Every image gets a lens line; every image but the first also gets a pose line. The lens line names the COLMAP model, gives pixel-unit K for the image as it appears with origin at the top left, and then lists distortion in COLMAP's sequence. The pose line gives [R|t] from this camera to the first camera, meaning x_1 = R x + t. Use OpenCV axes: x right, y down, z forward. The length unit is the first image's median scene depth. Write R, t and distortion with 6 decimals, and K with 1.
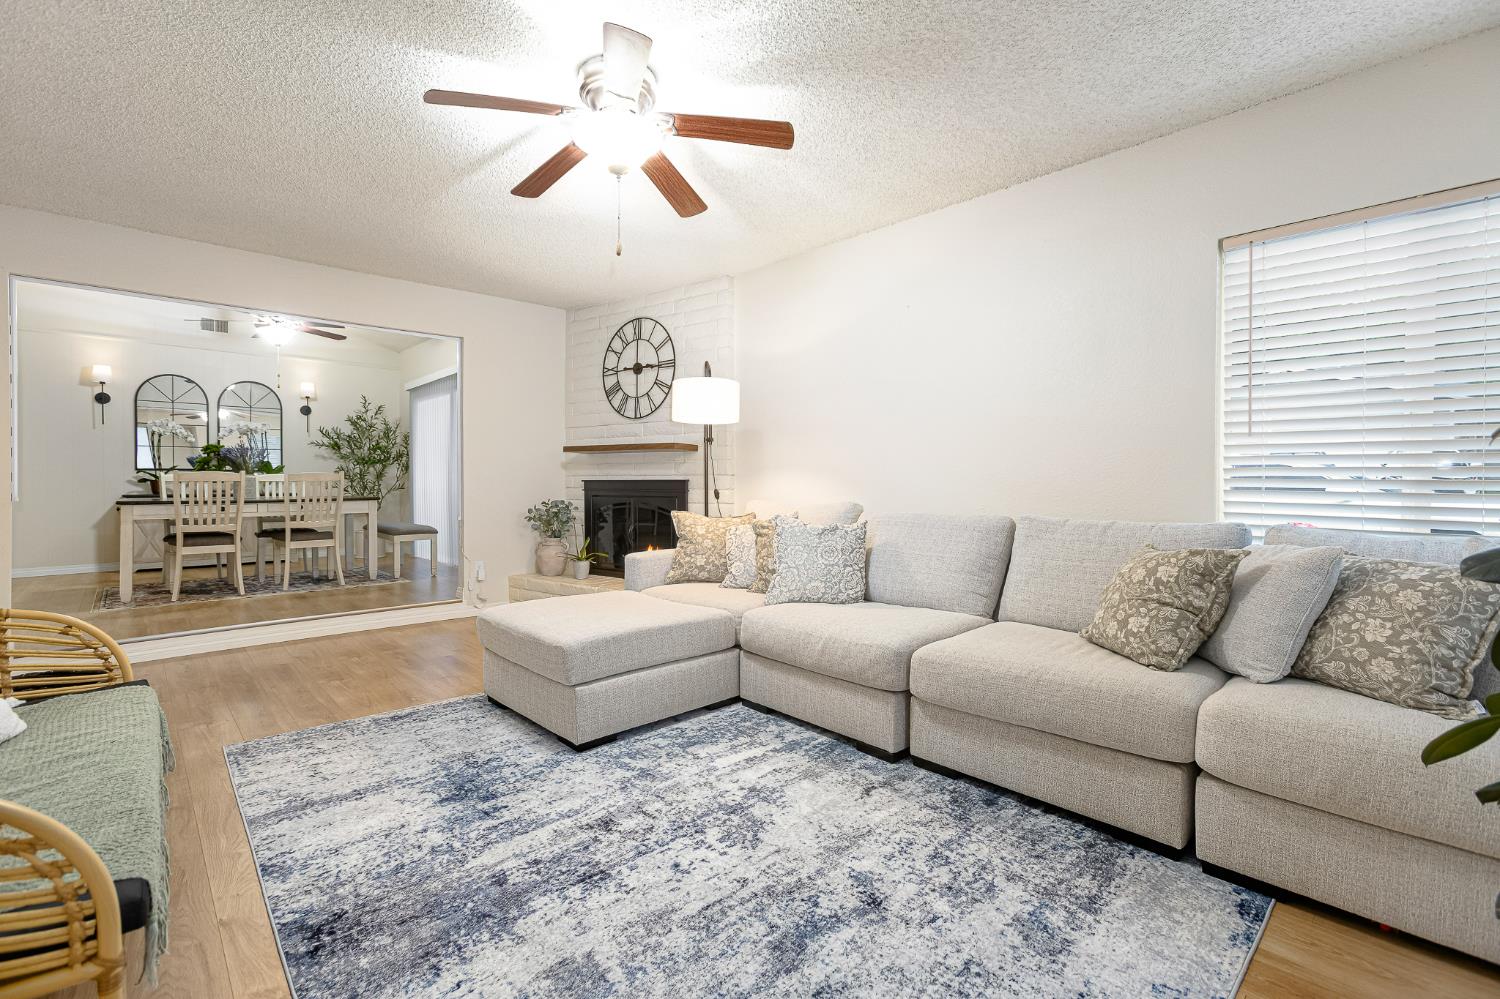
lens RADIAL K [[669.9, 0, 748.5], [0, 669.9, 464.3], [0, 0, 1]] dist [0.023911, -0.000020]
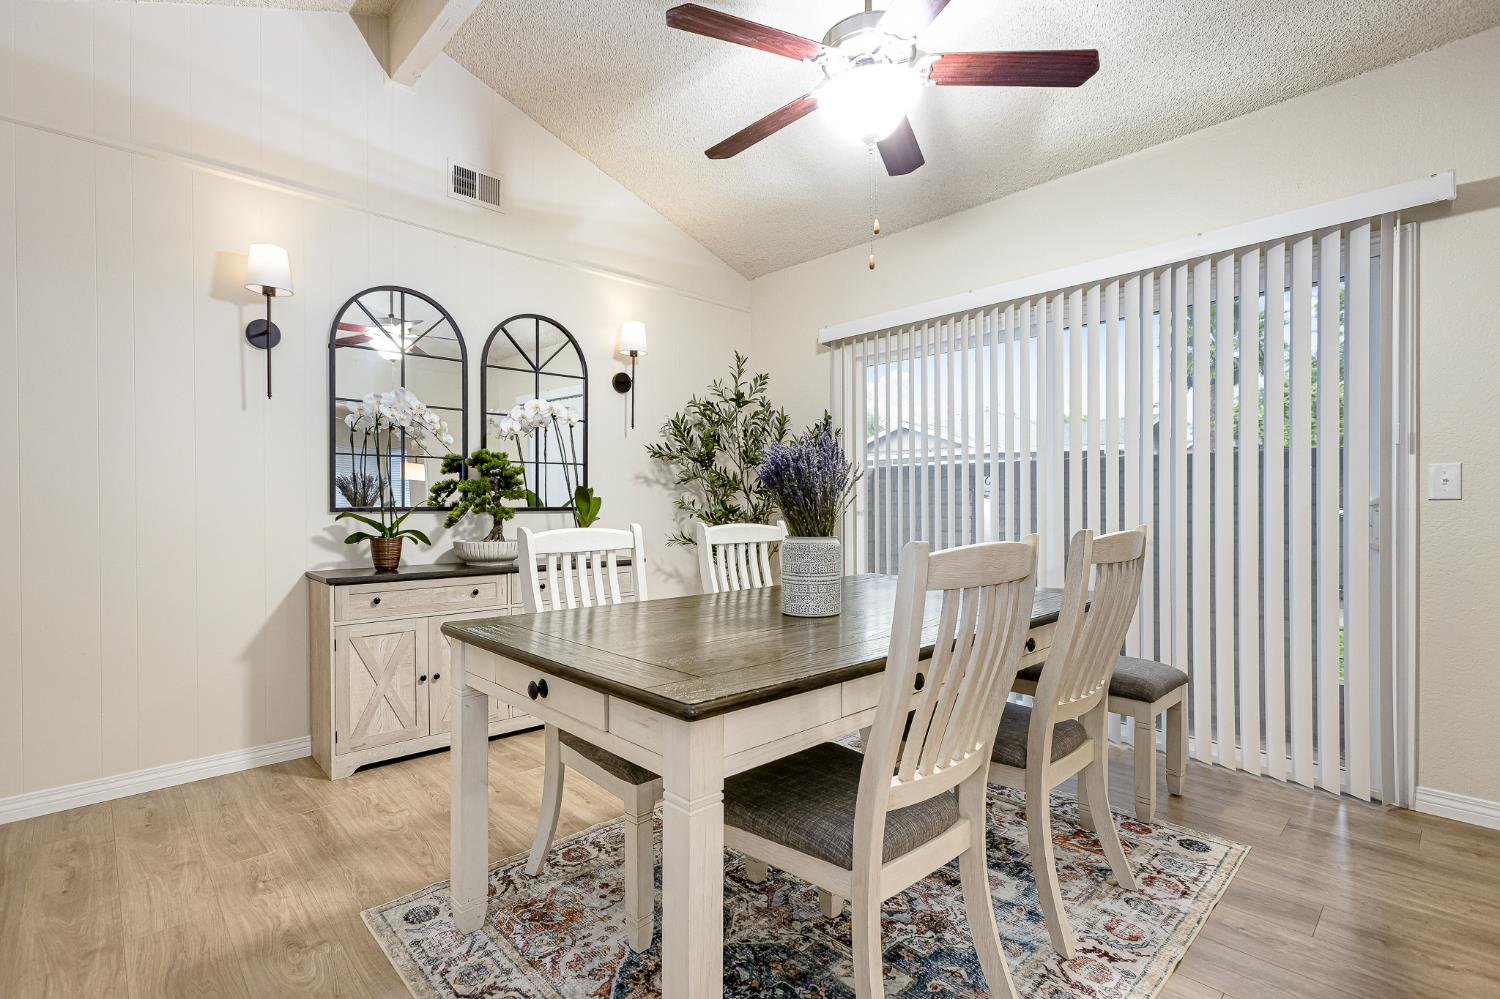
lens RADIAL K [[671.0, 0, 743.9], [0, 671.0, 493.5], [0, 0, 1]] dist [-0.002035, -0.000503]
pose [[0.999841, -0.009968, 0.014811, -0.653550], [0.009877, 0.999932, 0.006179, -0.003083], [-0.014872, -0.006031, 0.999871, 0.588997]]
